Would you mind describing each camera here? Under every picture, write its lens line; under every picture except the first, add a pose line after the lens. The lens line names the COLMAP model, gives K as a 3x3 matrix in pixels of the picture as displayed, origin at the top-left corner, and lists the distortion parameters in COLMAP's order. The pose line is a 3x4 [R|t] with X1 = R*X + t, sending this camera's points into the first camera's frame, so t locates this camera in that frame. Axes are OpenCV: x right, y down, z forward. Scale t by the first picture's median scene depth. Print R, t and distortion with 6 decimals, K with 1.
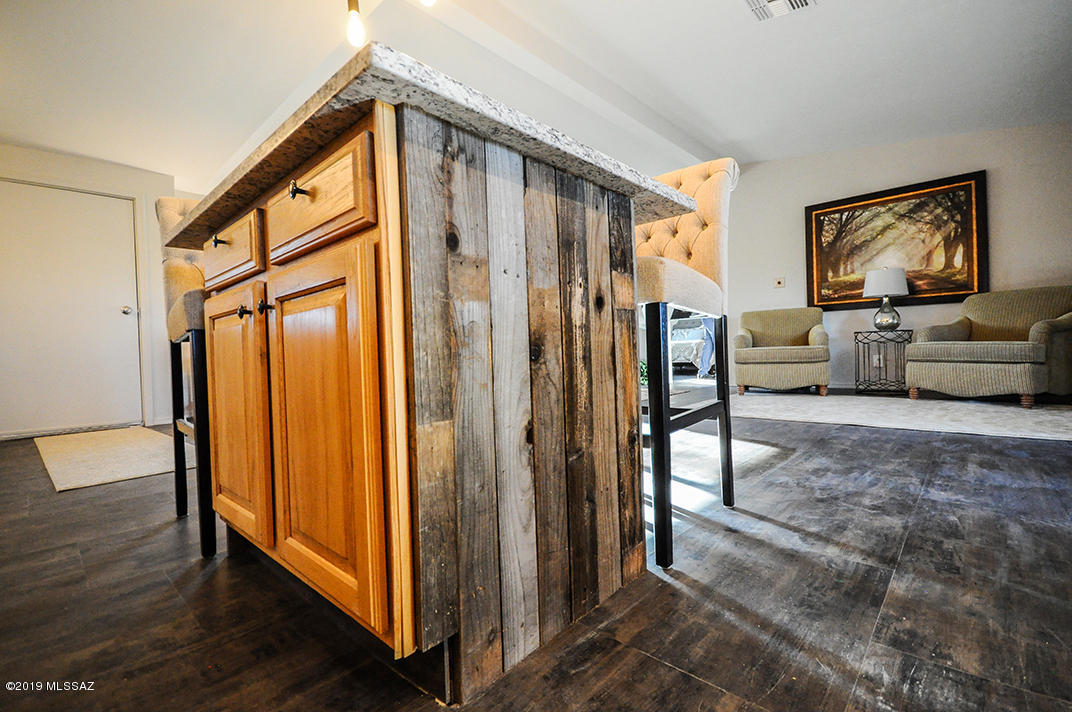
lens RADIAL K [[473.2, 0, 535.4], [0, 473.2, 354.4], [0, 0, 1]] dist [-0.001016, -0.000394]
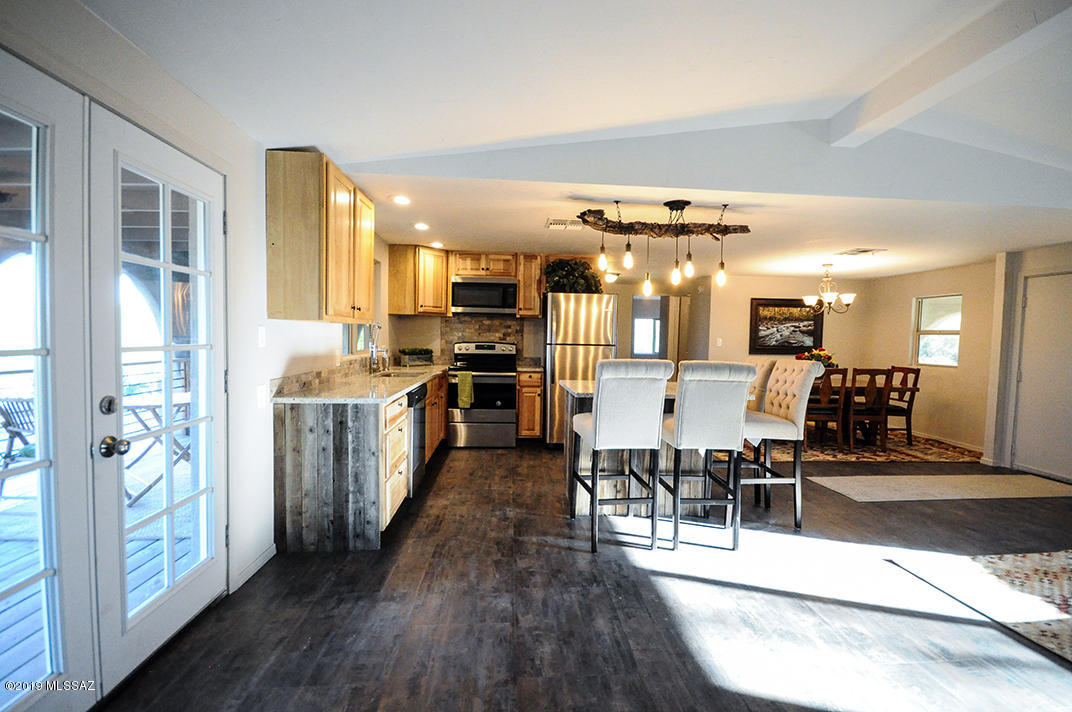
lens RADIAL K [[473.2, 0, 536.5], [0, 473.2, 358.7], [0, 0, 1]] dist [-0.001016, -0.000394]
pose [[-0.687802, 0.055742, -0.723755, 2.265453], [-0.007750, 0.996427, 0.084107, -0.697331], [0.725857, 0.063459, -0.684913, 2.542510]]
